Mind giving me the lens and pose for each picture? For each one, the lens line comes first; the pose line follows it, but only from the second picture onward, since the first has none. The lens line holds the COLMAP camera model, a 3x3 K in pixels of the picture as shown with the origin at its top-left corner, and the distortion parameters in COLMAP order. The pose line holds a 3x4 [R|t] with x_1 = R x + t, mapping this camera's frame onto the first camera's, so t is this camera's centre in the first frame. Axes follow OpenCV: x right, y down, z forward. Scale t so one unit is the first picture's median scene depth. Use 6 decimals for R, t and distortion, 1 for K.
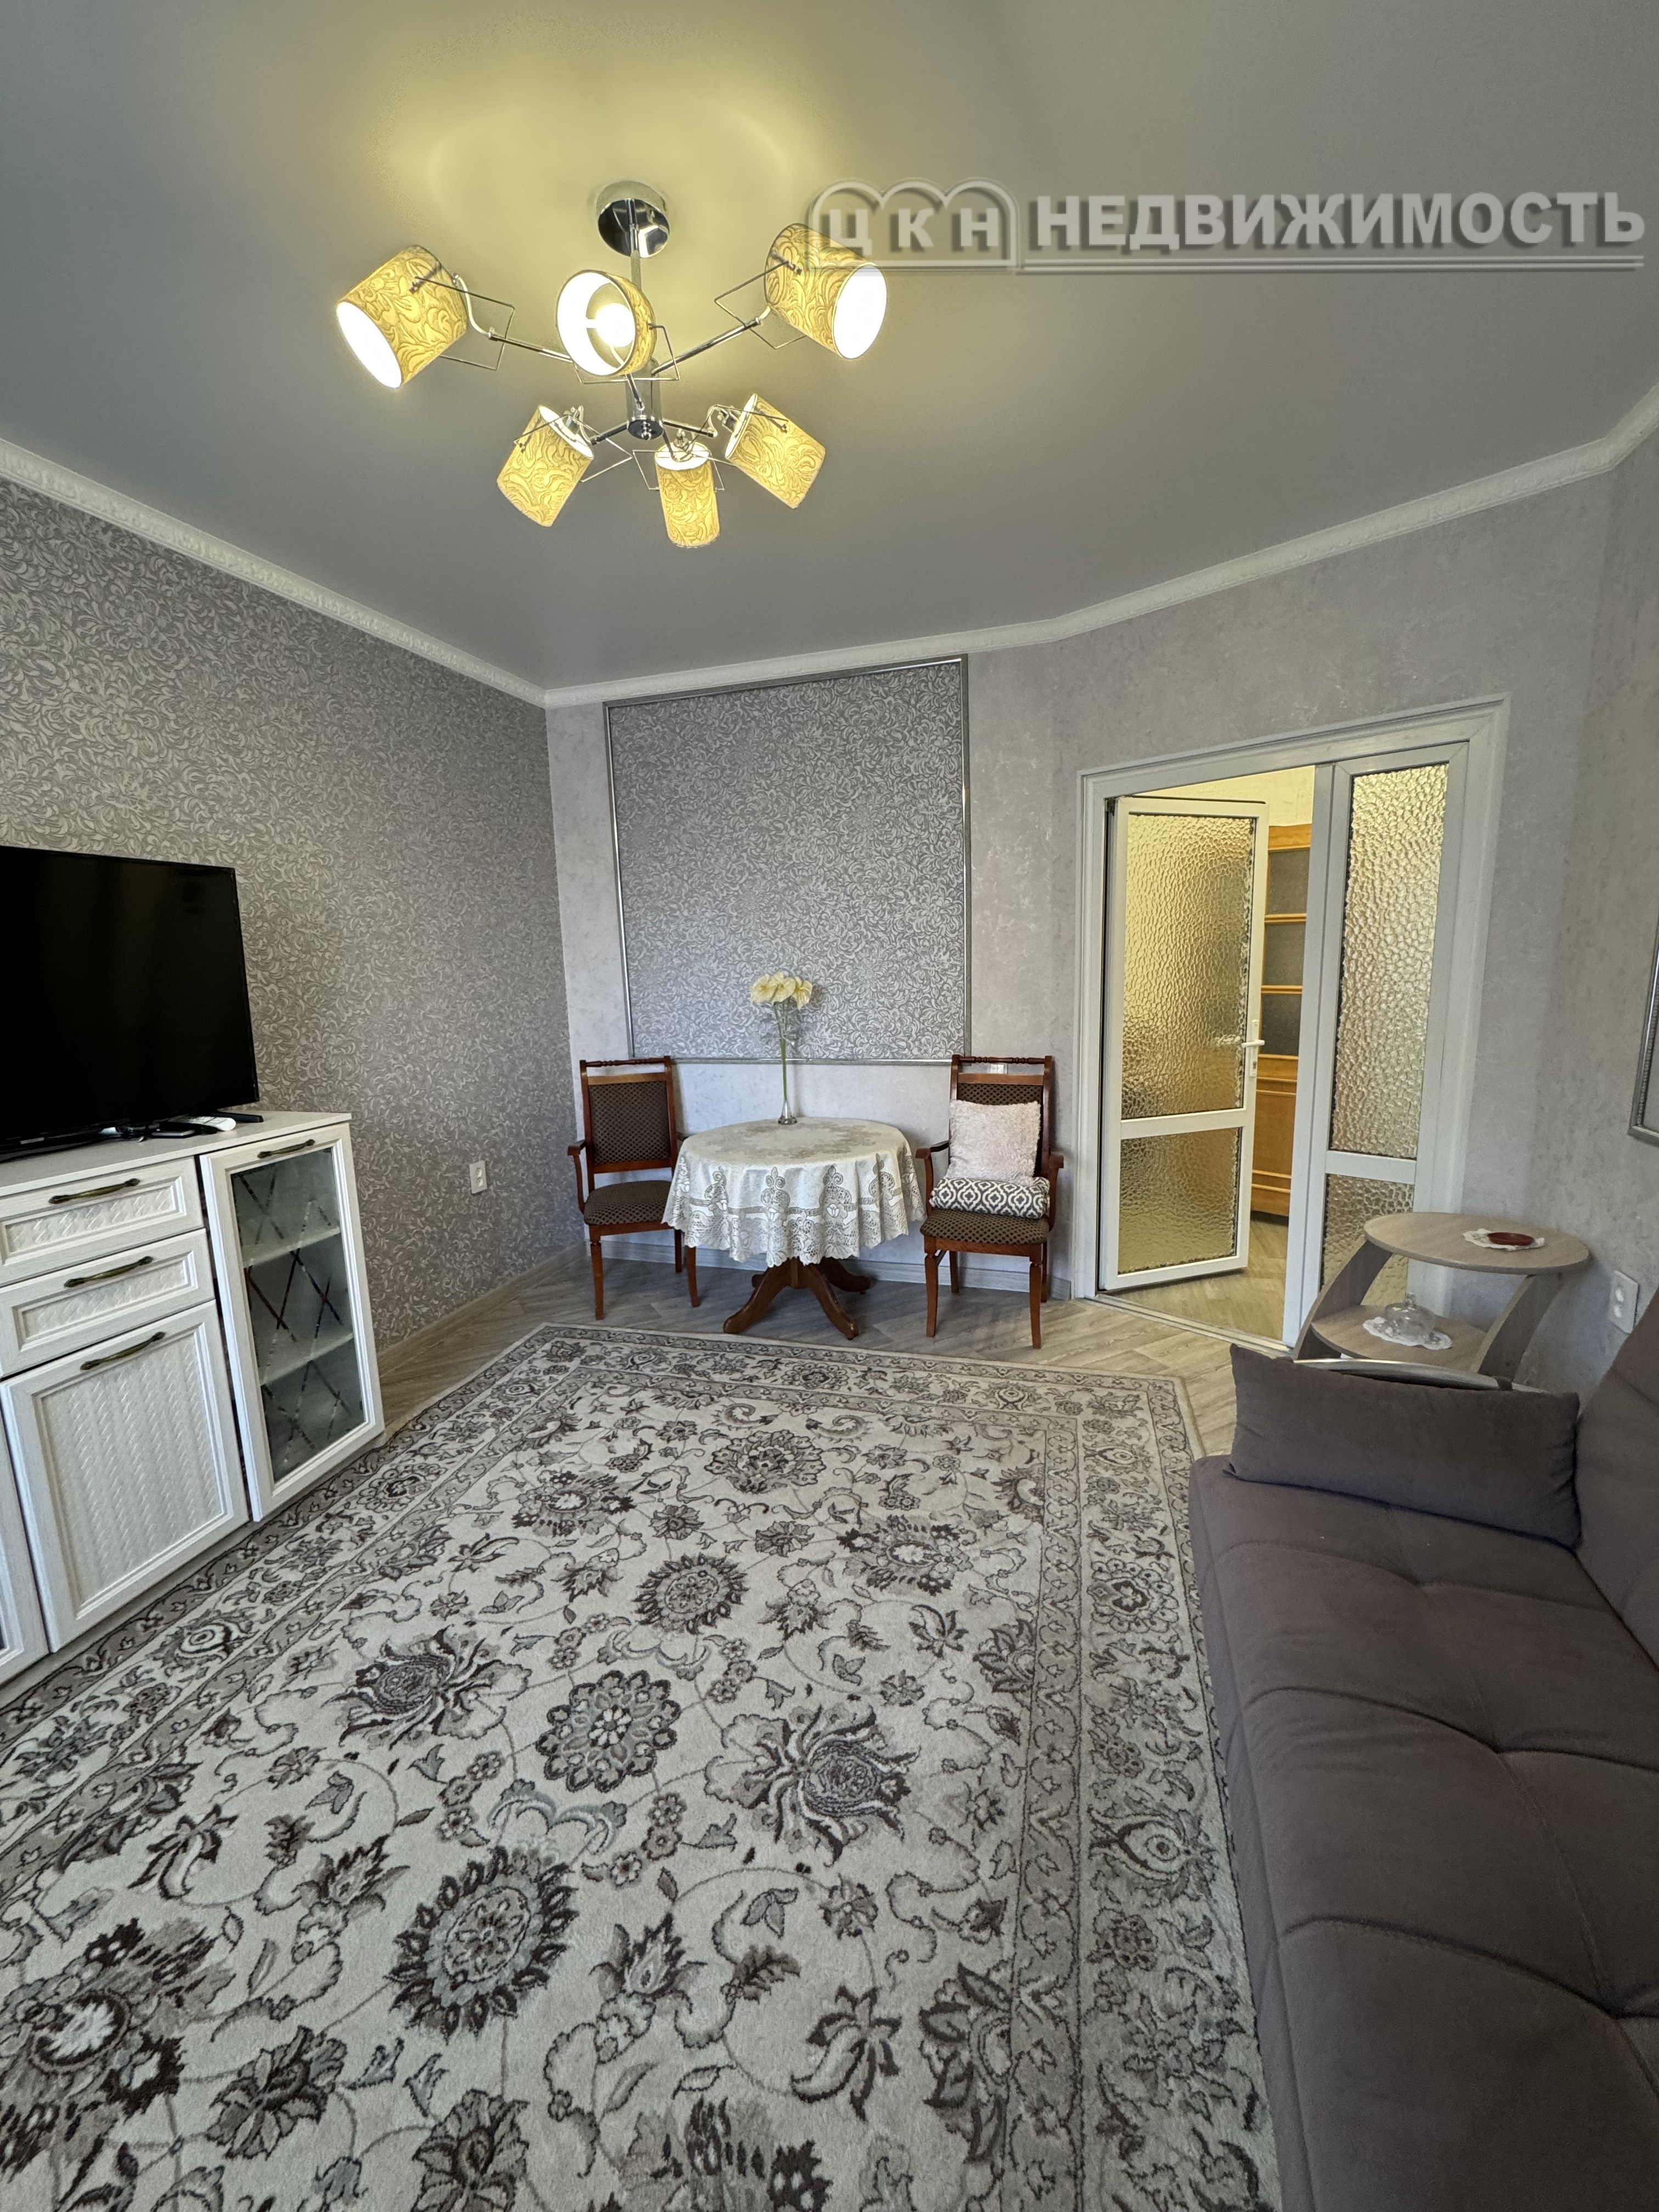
lens RADIAL K [[861.3, 0, 834.1], [0, 861.3, 1095.5], [0, 0, 1]] dist [-0.001098, 0.000191]
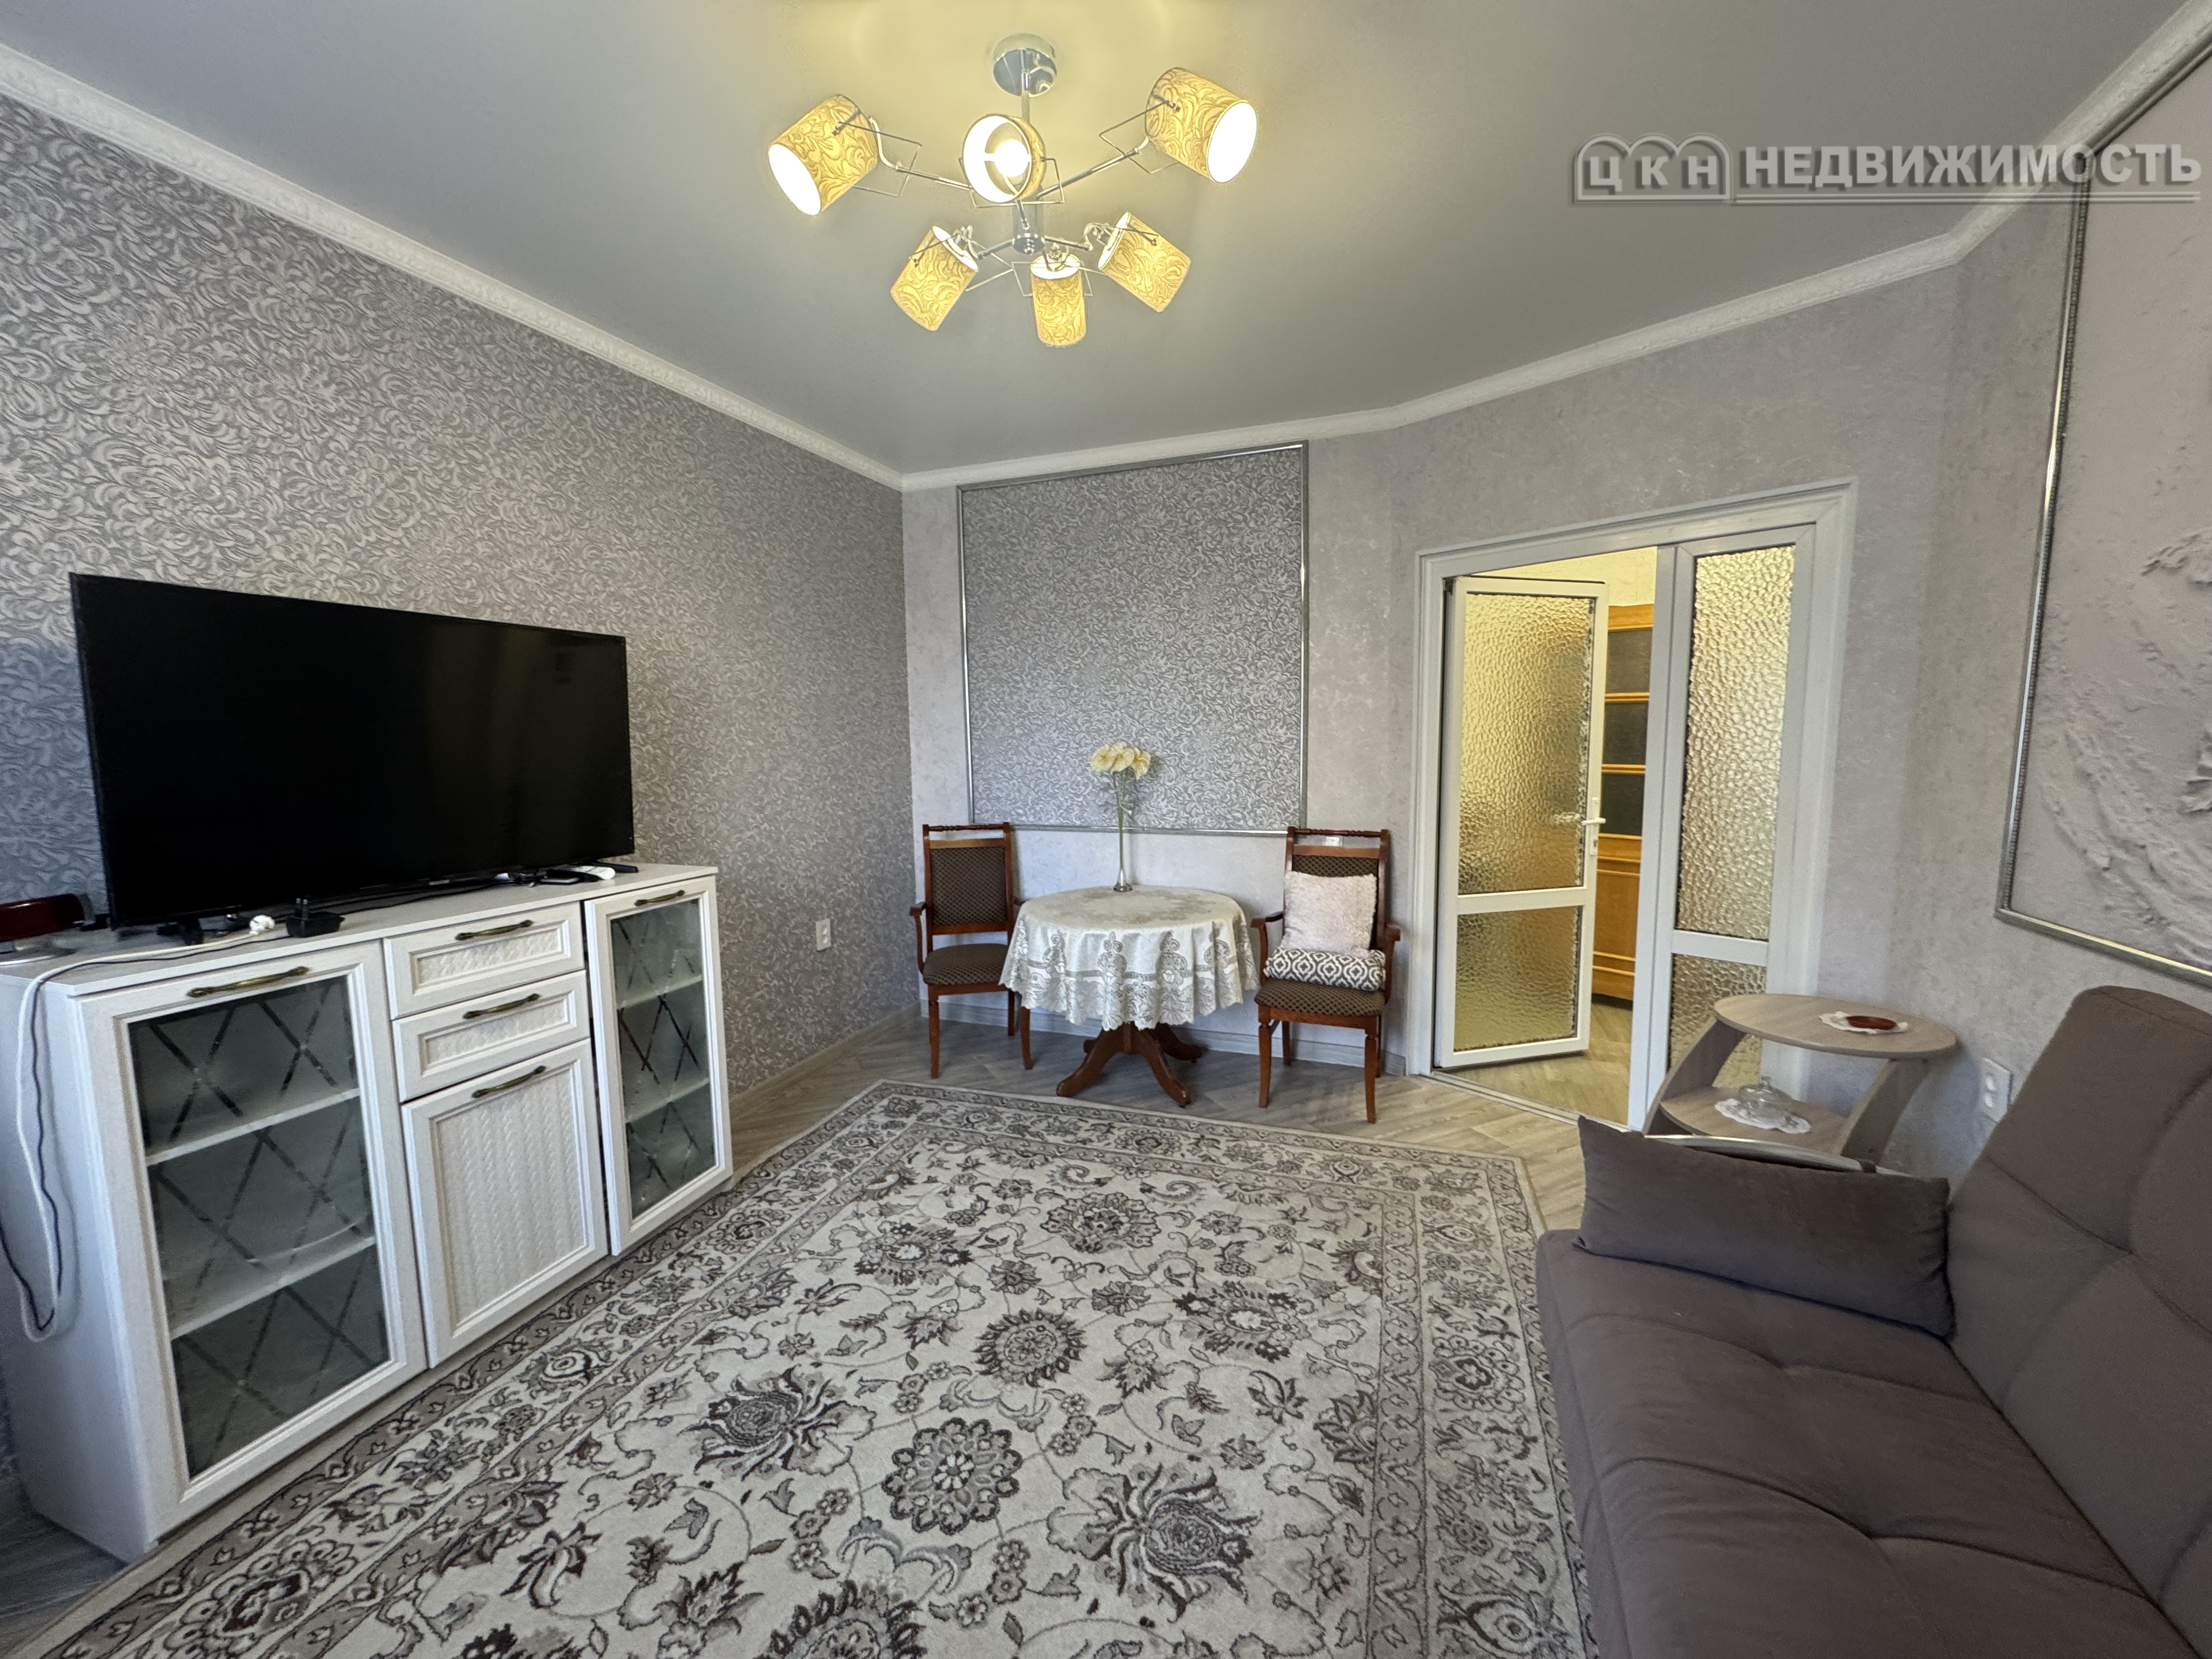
lens RADIAL K [[861.3, 0, 1107.3], [0, 861.3, 822.2], [0, 0, 1]] dist [-0.001098, 0.000191]
pose [[0.998147, 0.021049, -0.057094, -0.028129], [-0.024177, 0.998212, -0.054656, 0.013980], [0.055842, 0.055935, 0.996872, -0.034891]]
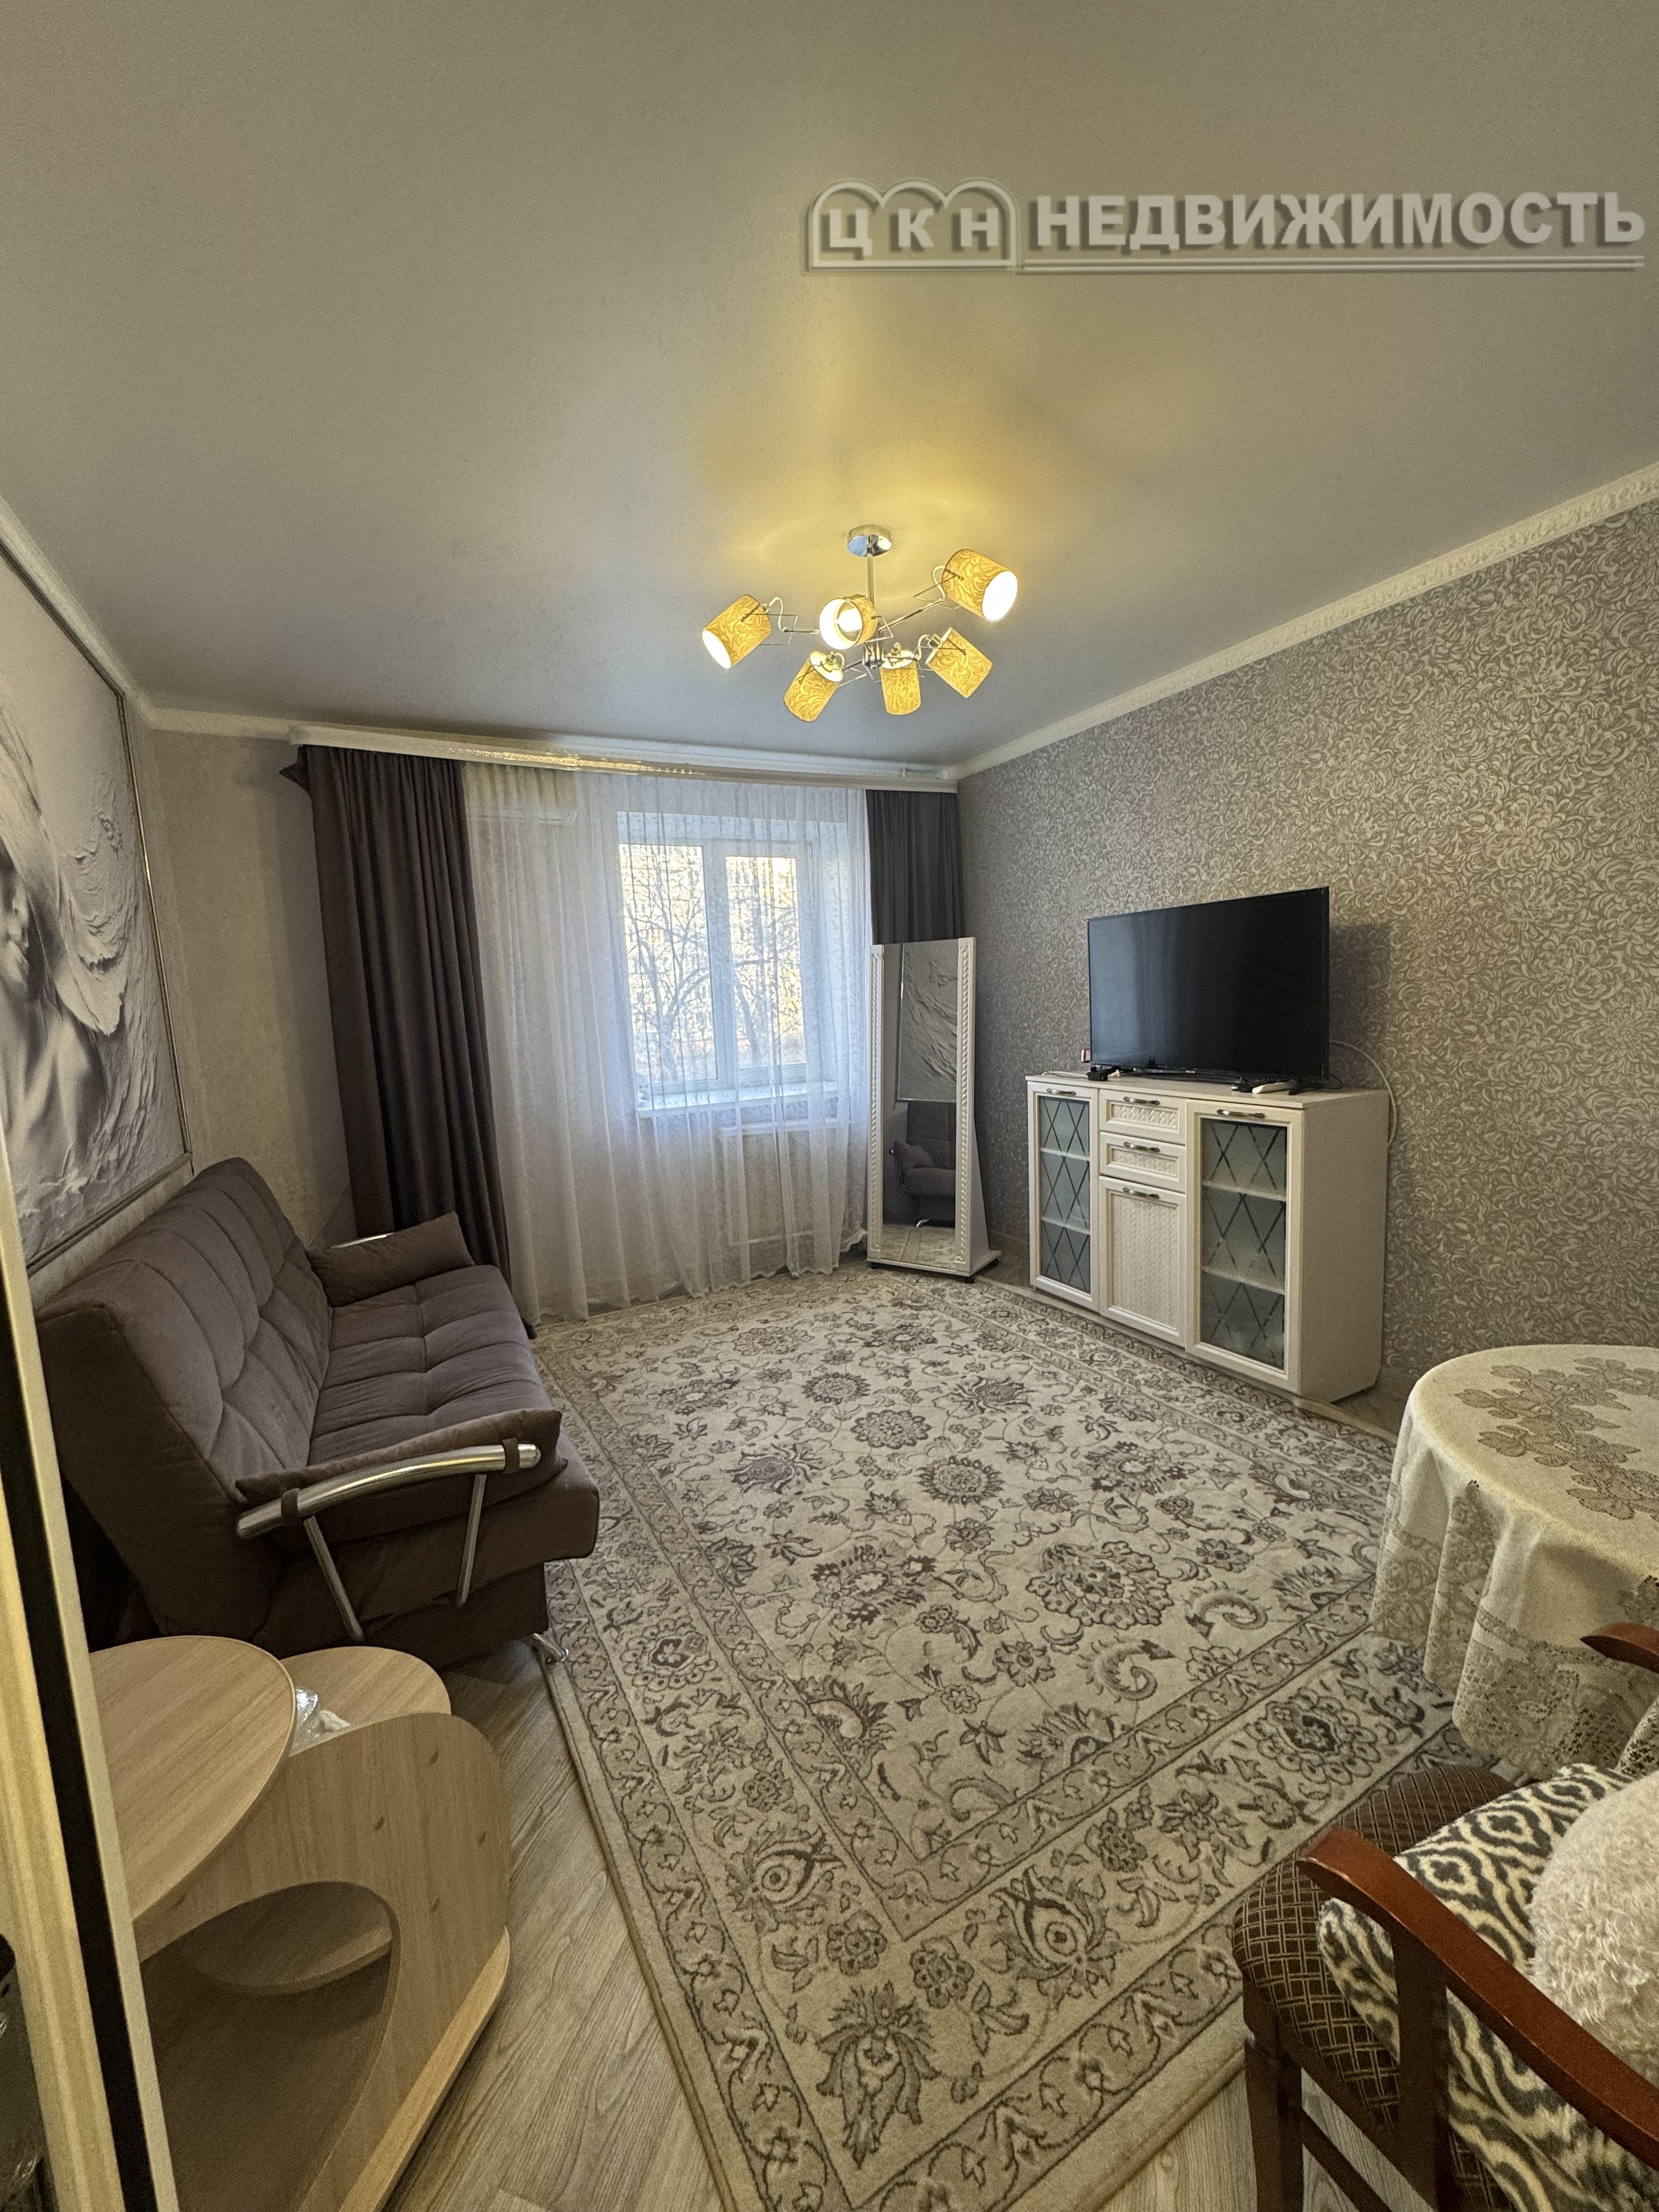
lens RADIAL K [[861.3, 0, 833.2], [0, 861.3, 1098.0], [0, 0, 1]] dist [-0.001098, 0.000191]
pose [[-0.701745, 0.145808, -0.697347, 0.719347], [-0.043264, 0.968304, 0.246000, -0.262959], [0.711113, 0.202799, -0.673195, 1.485460]]
